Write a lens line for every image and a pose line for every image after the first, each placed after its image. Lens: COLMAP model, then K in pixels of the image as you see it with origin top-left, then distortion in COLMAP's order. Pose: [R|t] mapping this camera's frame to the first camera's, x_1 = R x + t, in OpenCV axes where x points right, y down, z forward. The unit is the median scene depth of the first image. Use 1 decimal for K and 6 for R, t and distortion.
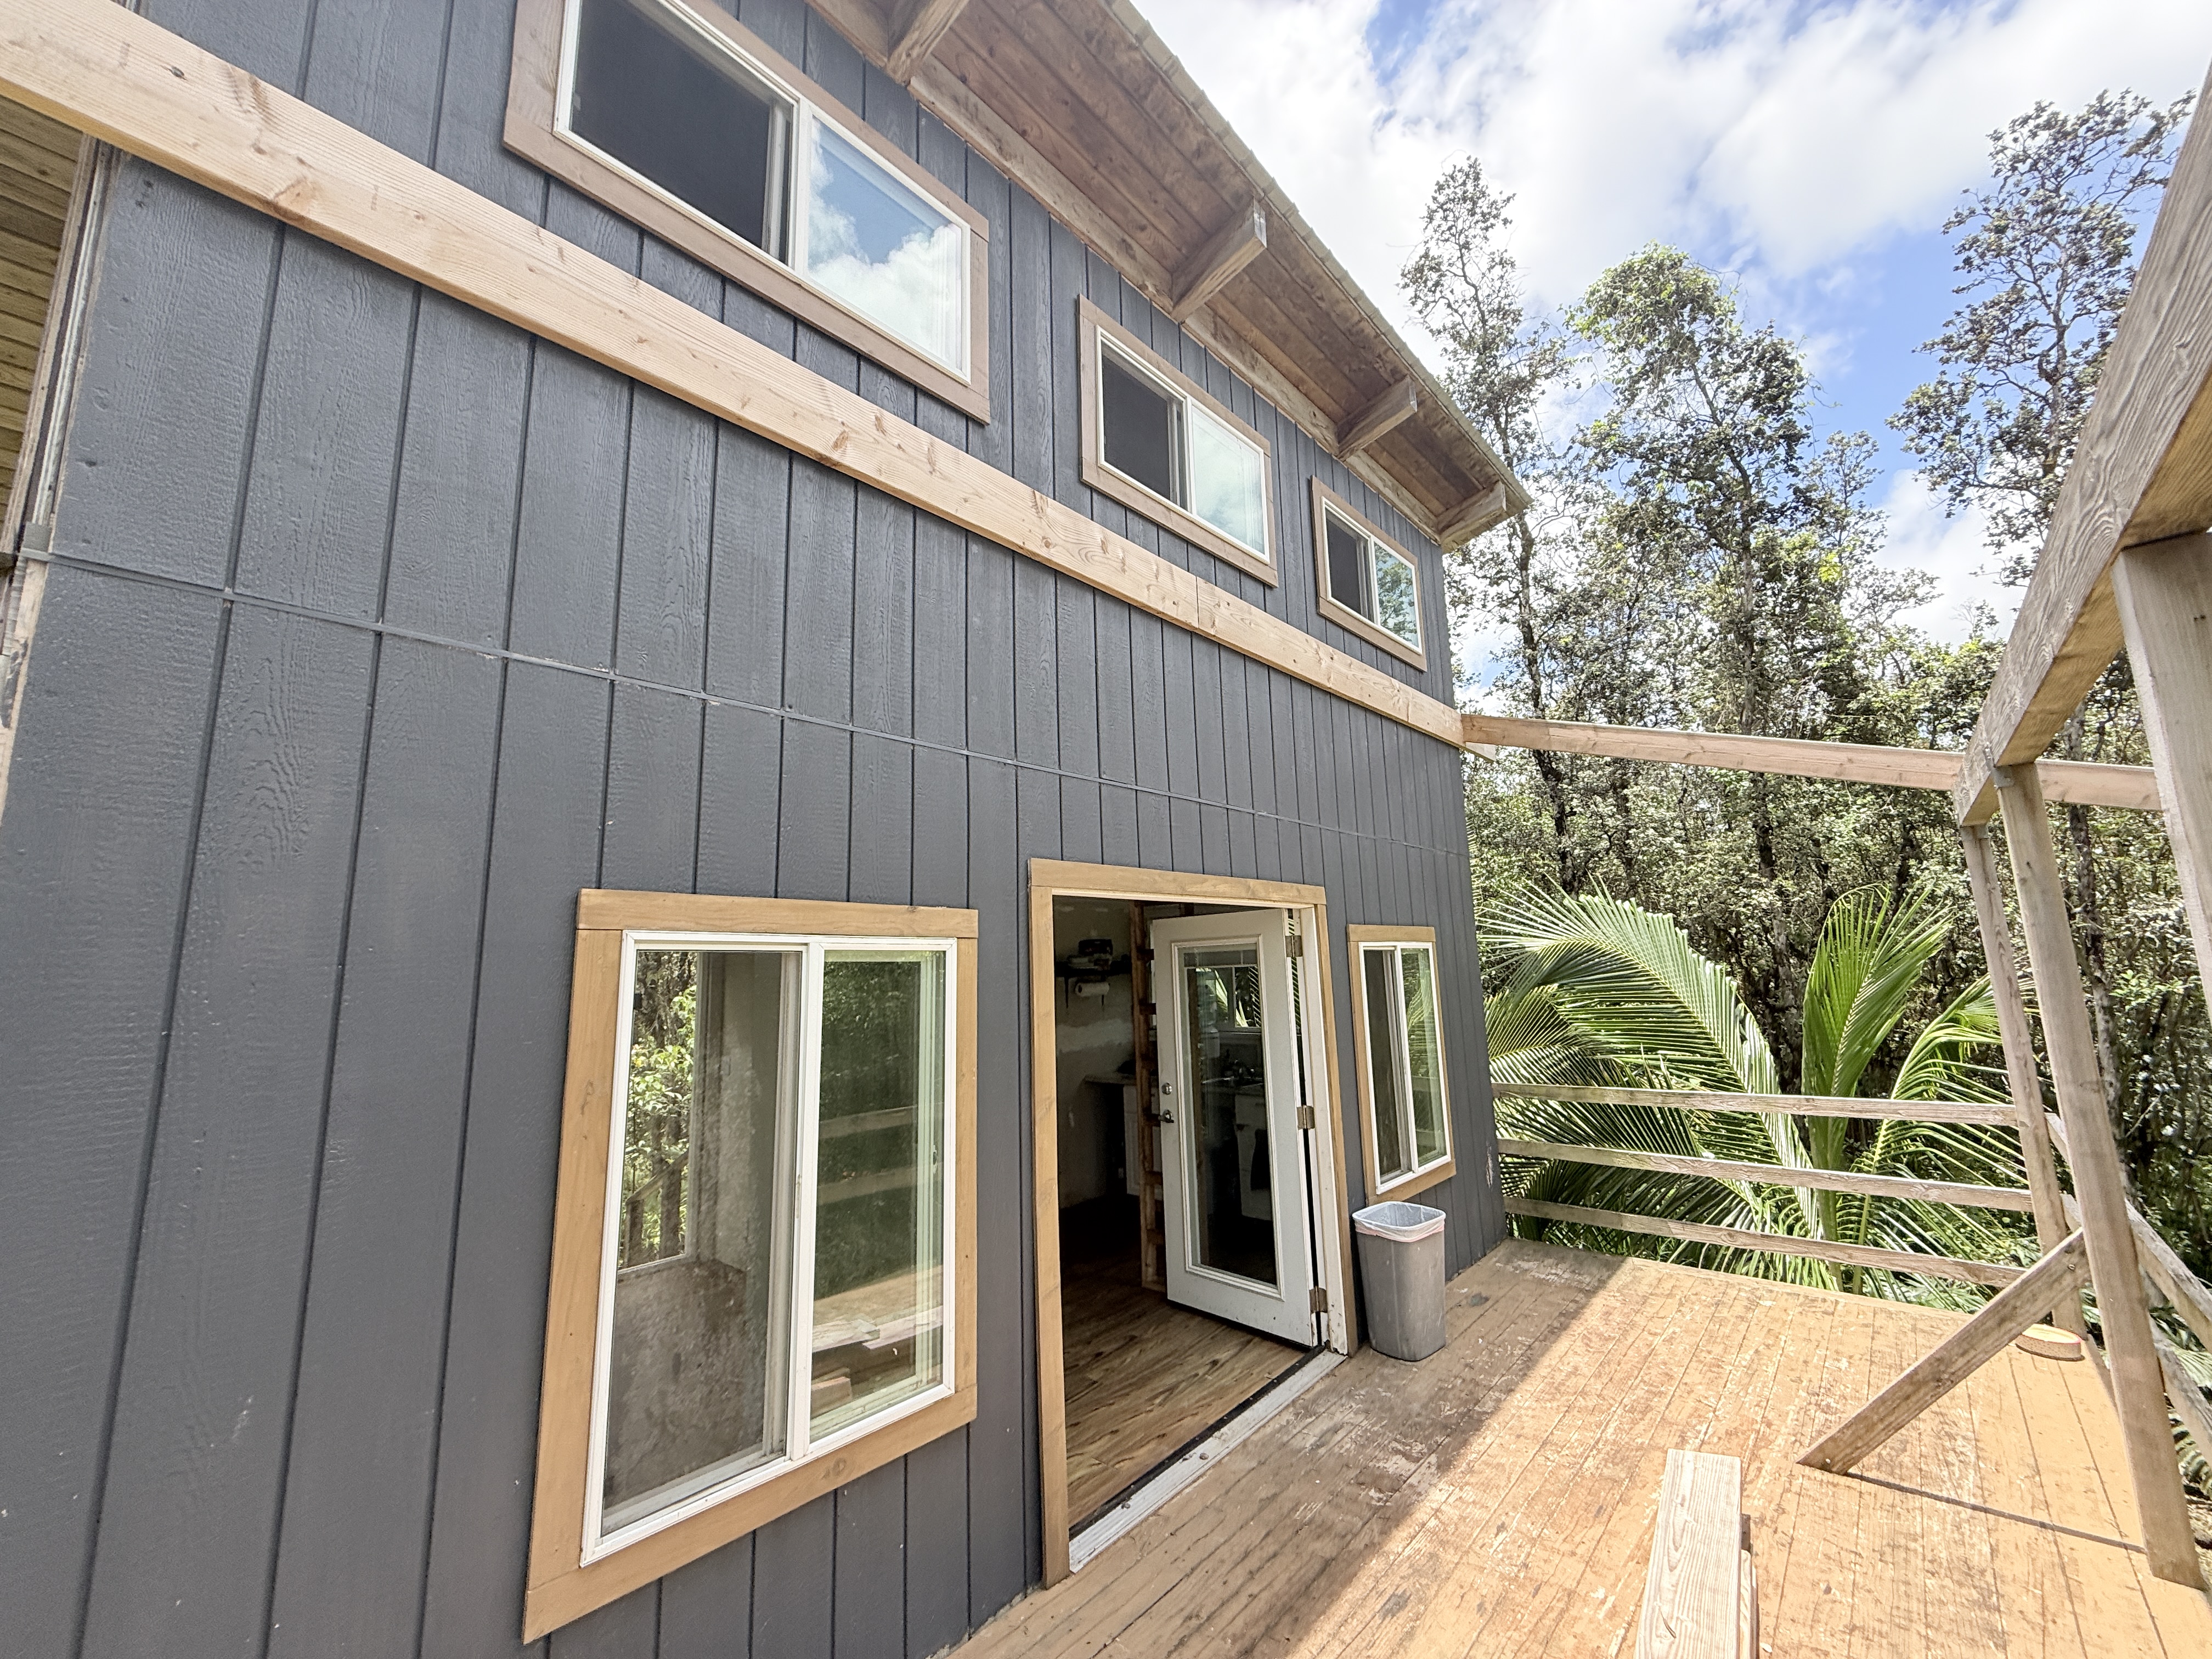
lens RADIAL K [[884.1, 0, 1105.6], [0, 884.1, 828.9], [0, 0, 1]] dist [0.002583, 0.000803]
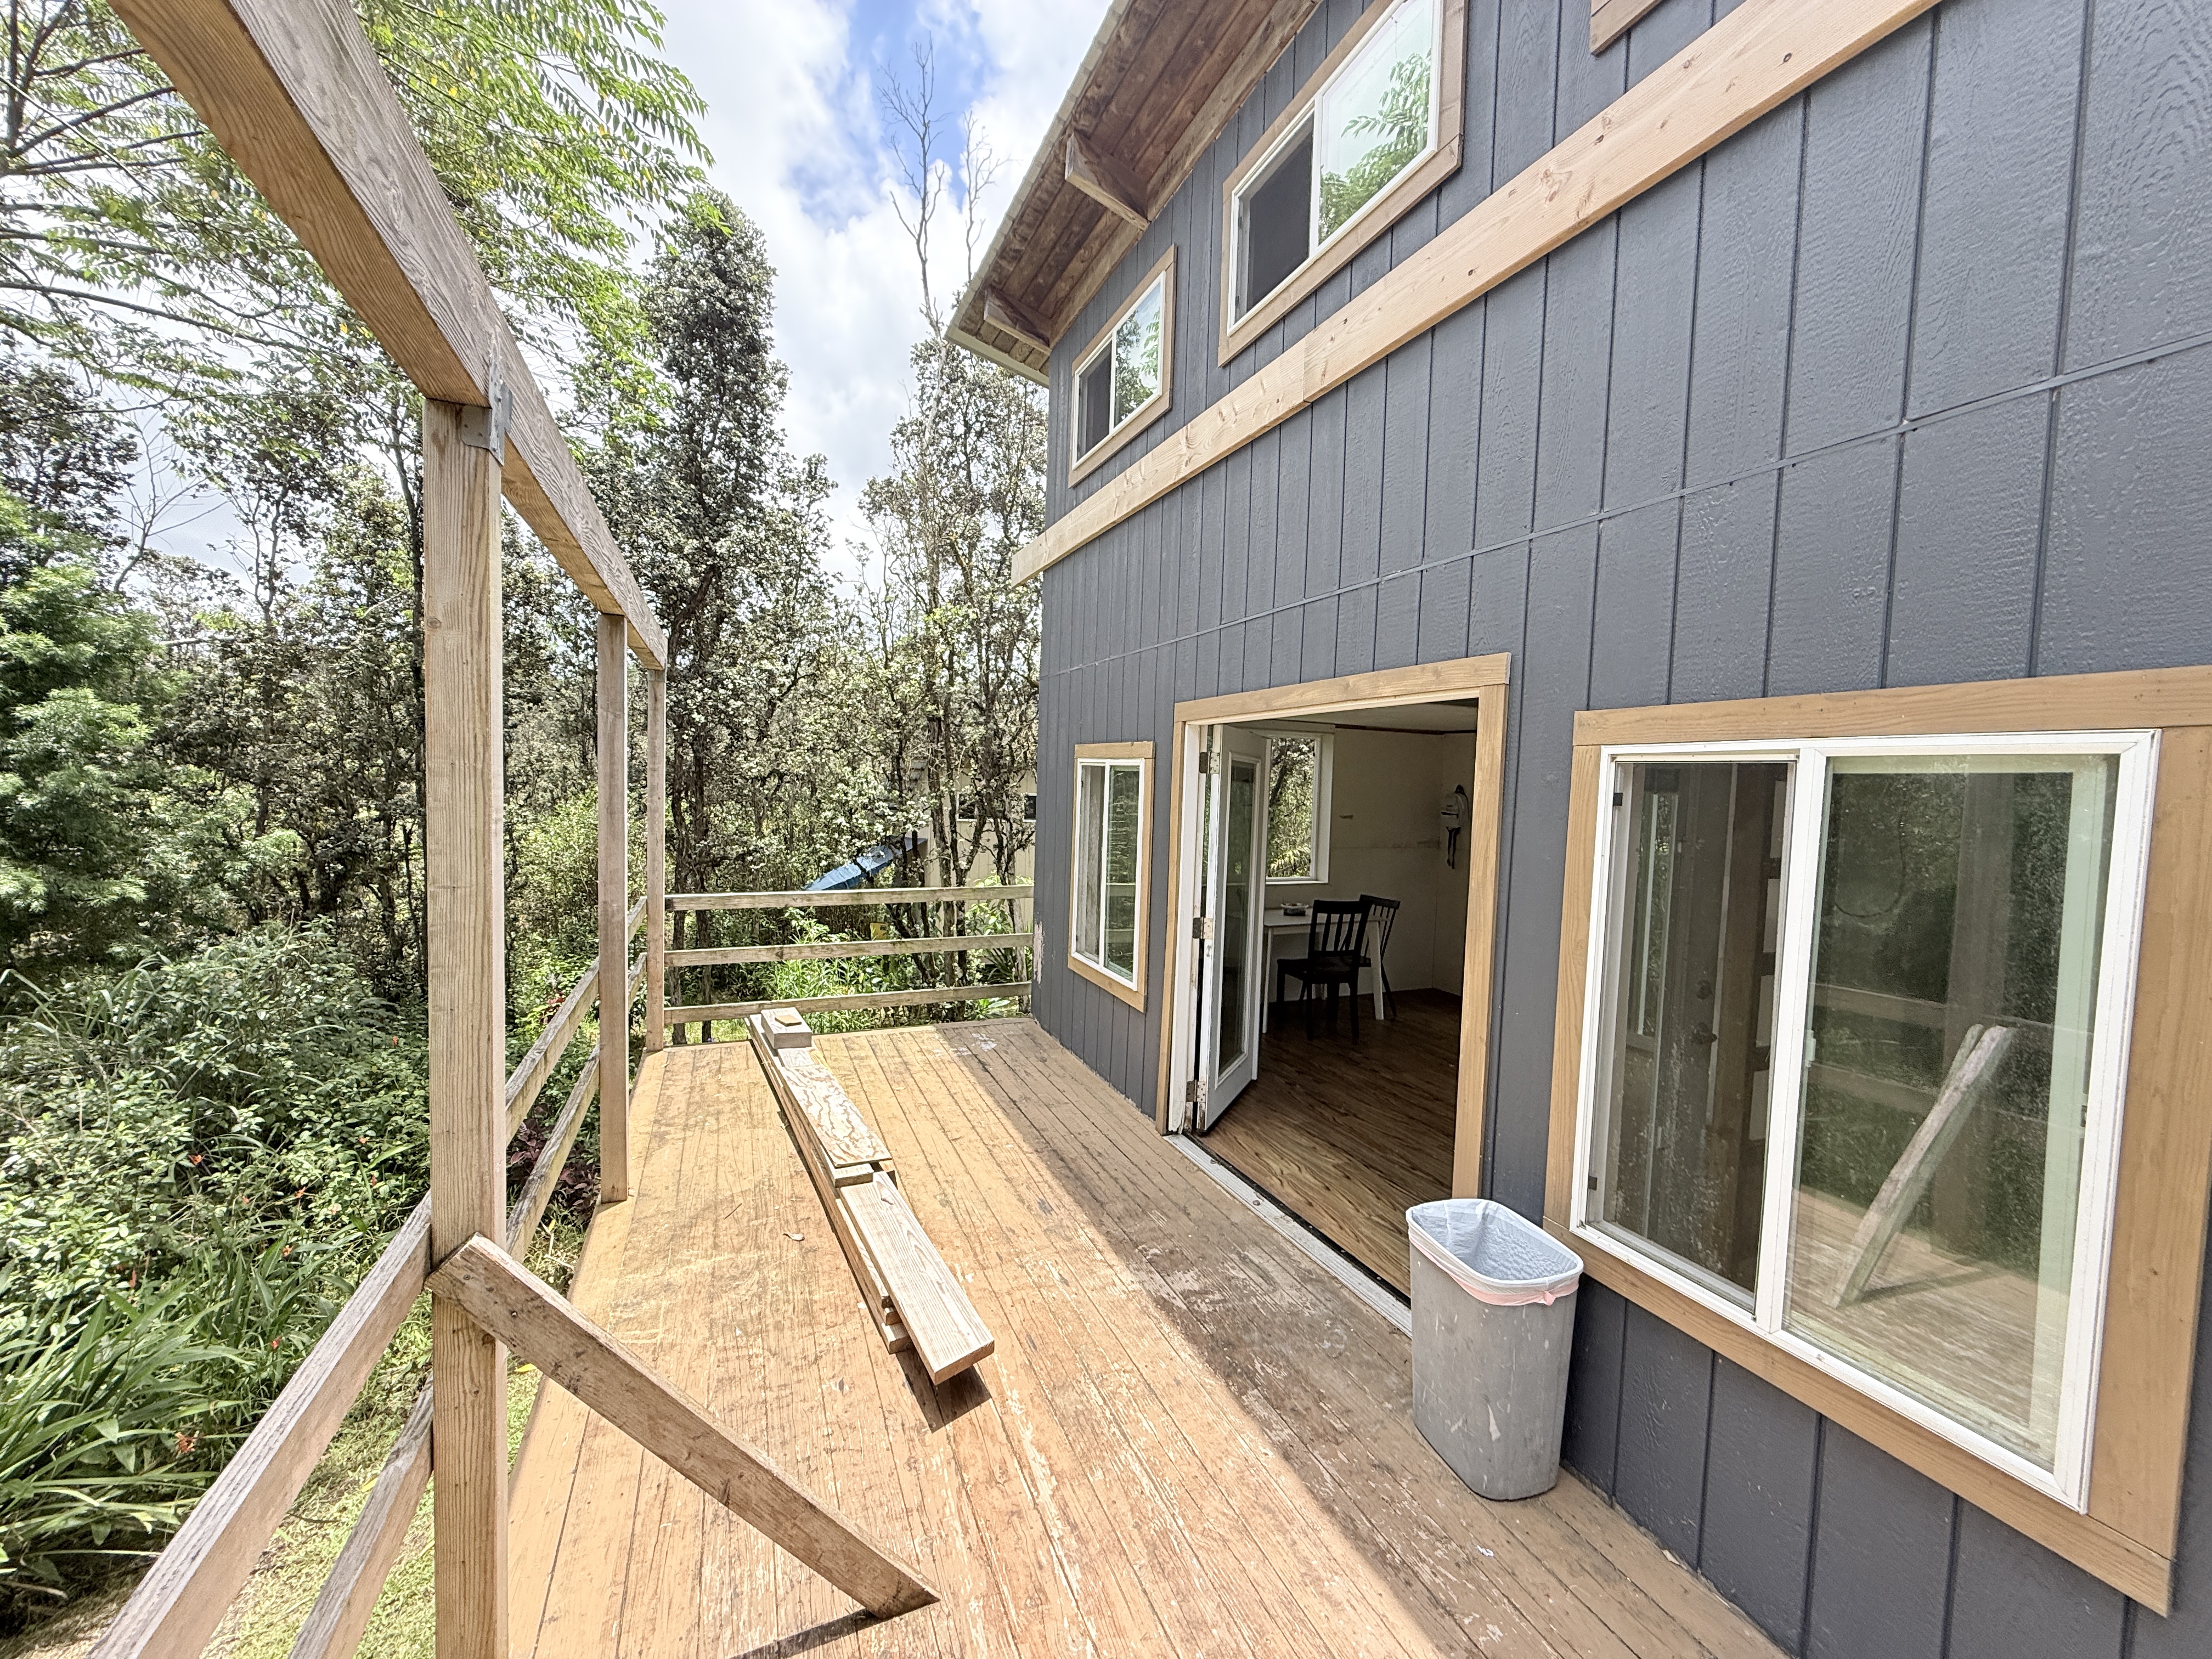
lens RADIAL K [[884.1, 0, 1082.3], [0, 884.1, 820.0], [0, 0, 1]] dist [0.002583, 0.000803]
pose [[-0.447354, 0.060453, -0.892311, 0.652673], [0.129089, 0.991630, 0.002464, 0.100761], [0.884992, -0.114086, -0.451414, 0.744308]]
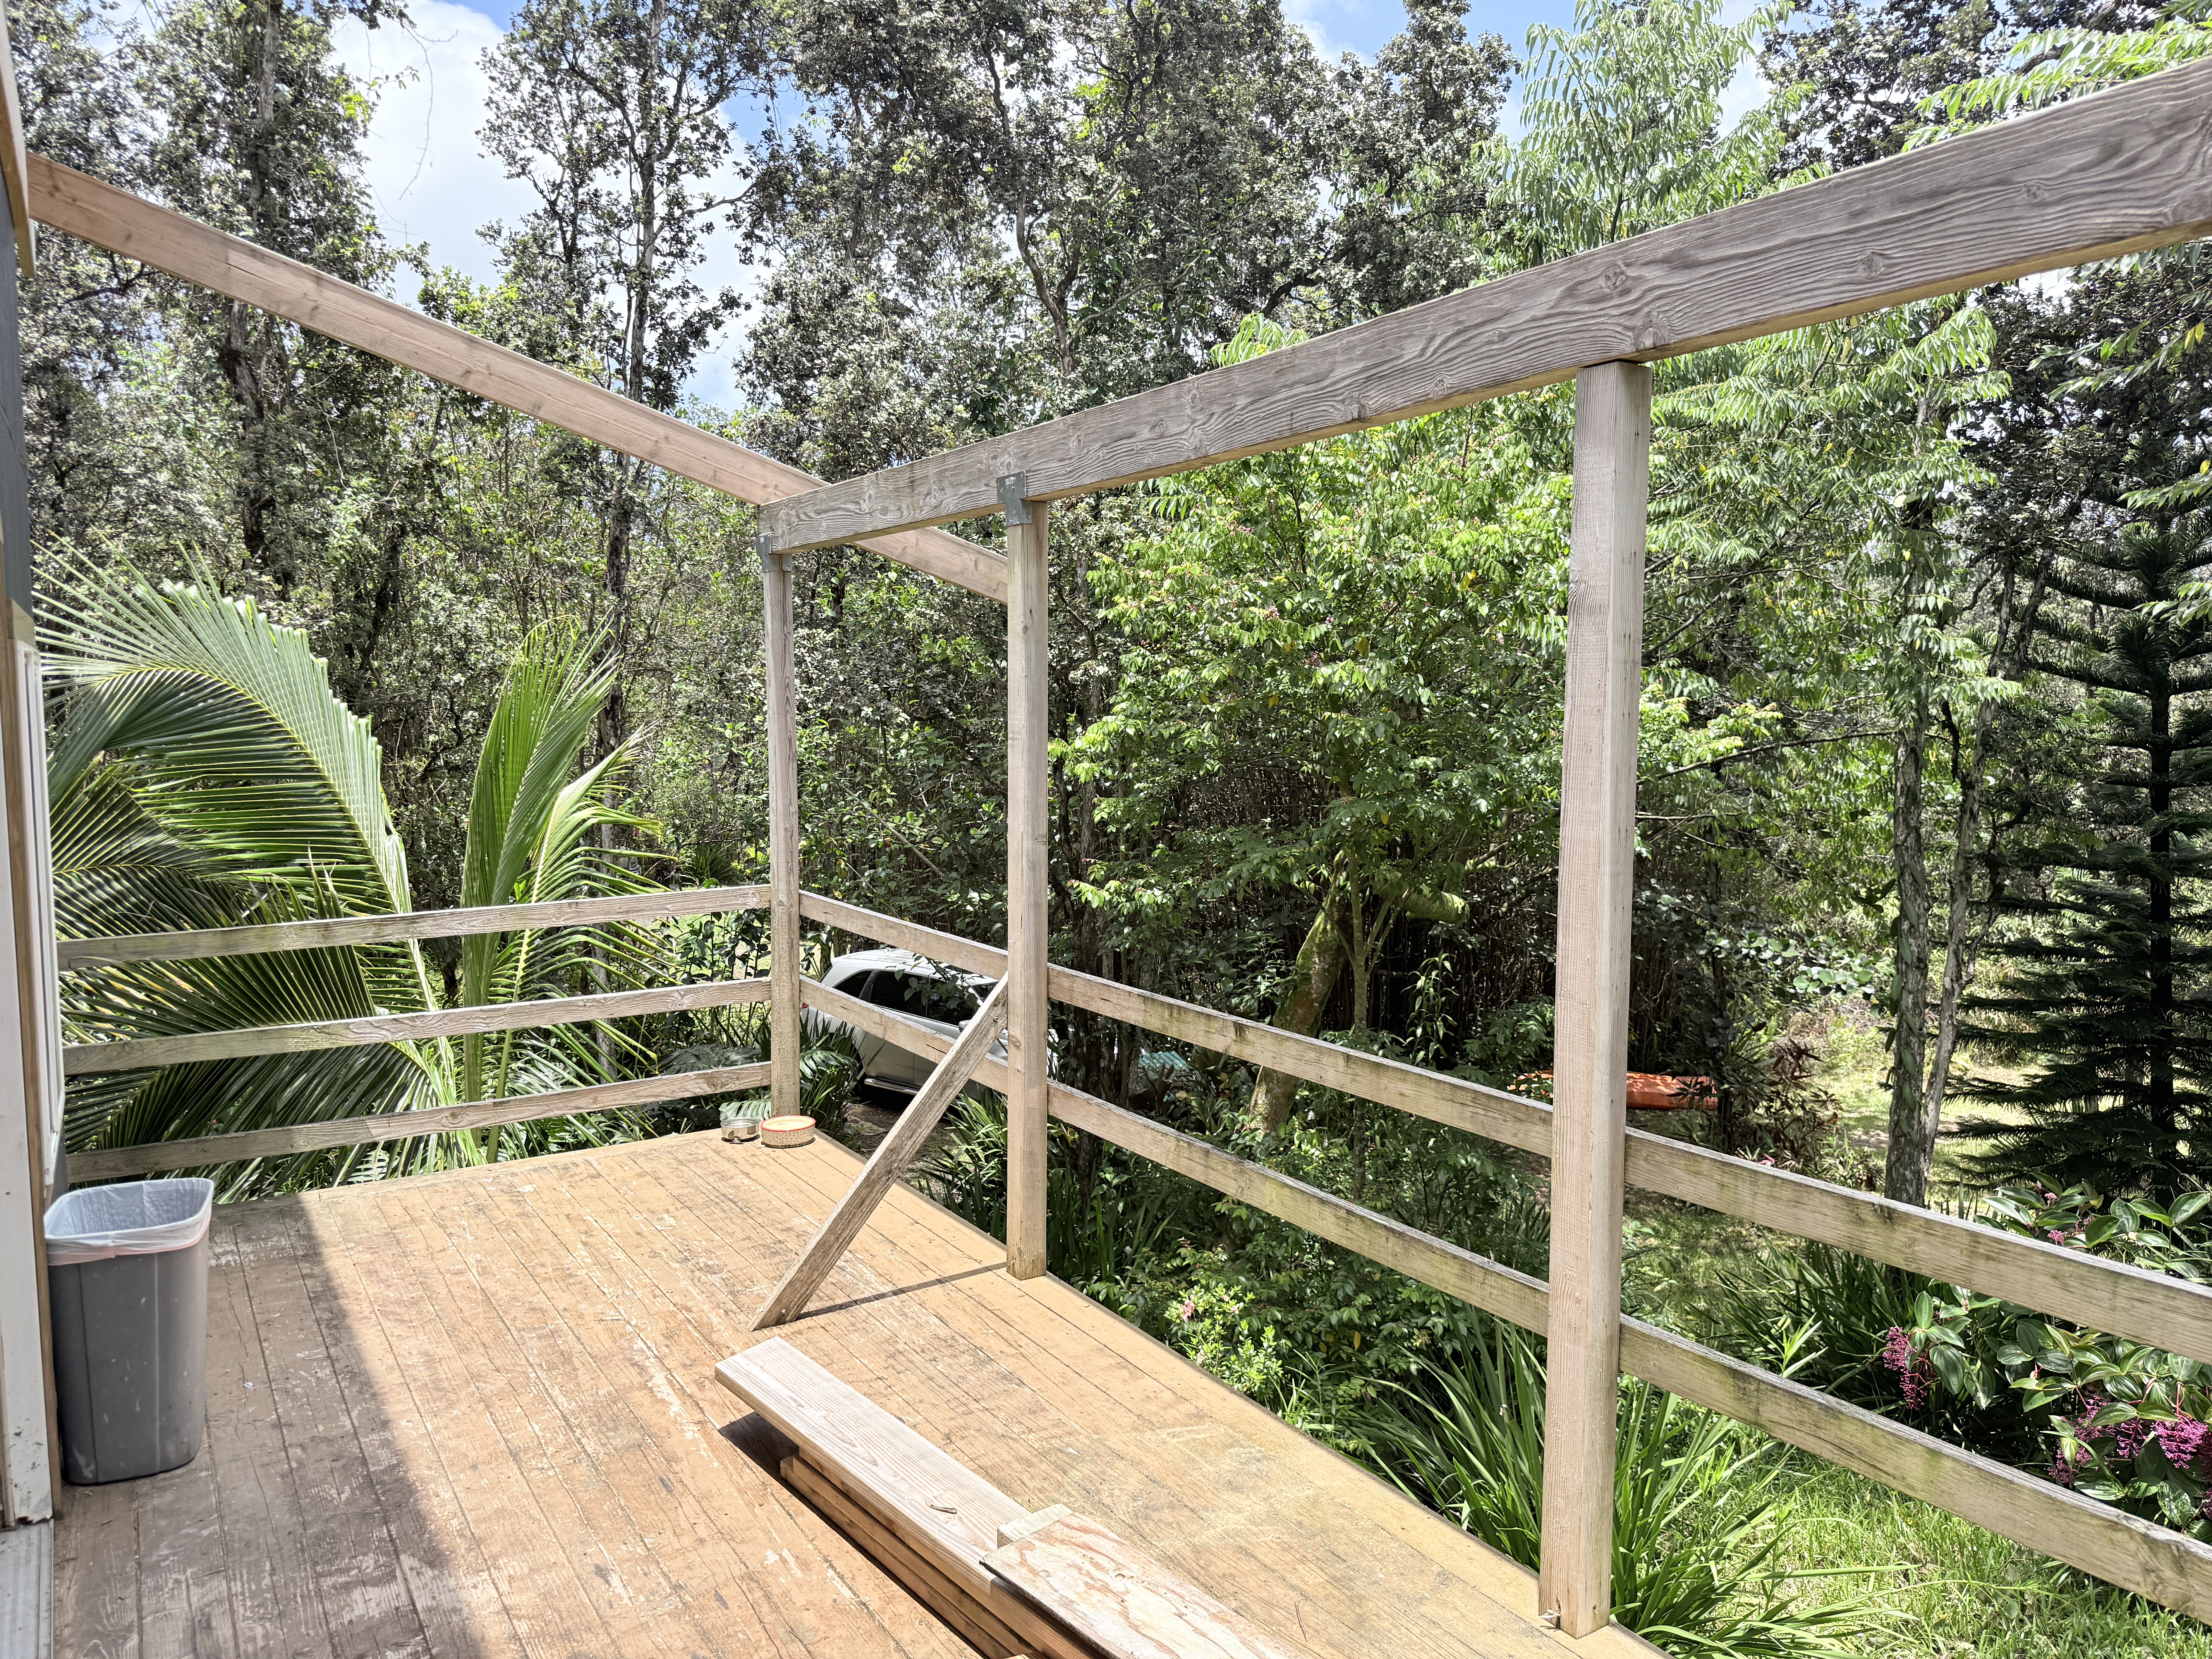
lens RADIAL K [[1550.5, 0, 1100.3], [0, 1550.5, 854.5], [0, 0, 1]] dist [0.067184, -0.062660]
pose [[0.275982, -0.059833, 0.959299, -0.239868], [-0.160680, 0.981143, 0.107422, 0.047686], [-0.947637, -0.183786, 0.261164, 0.215082]]
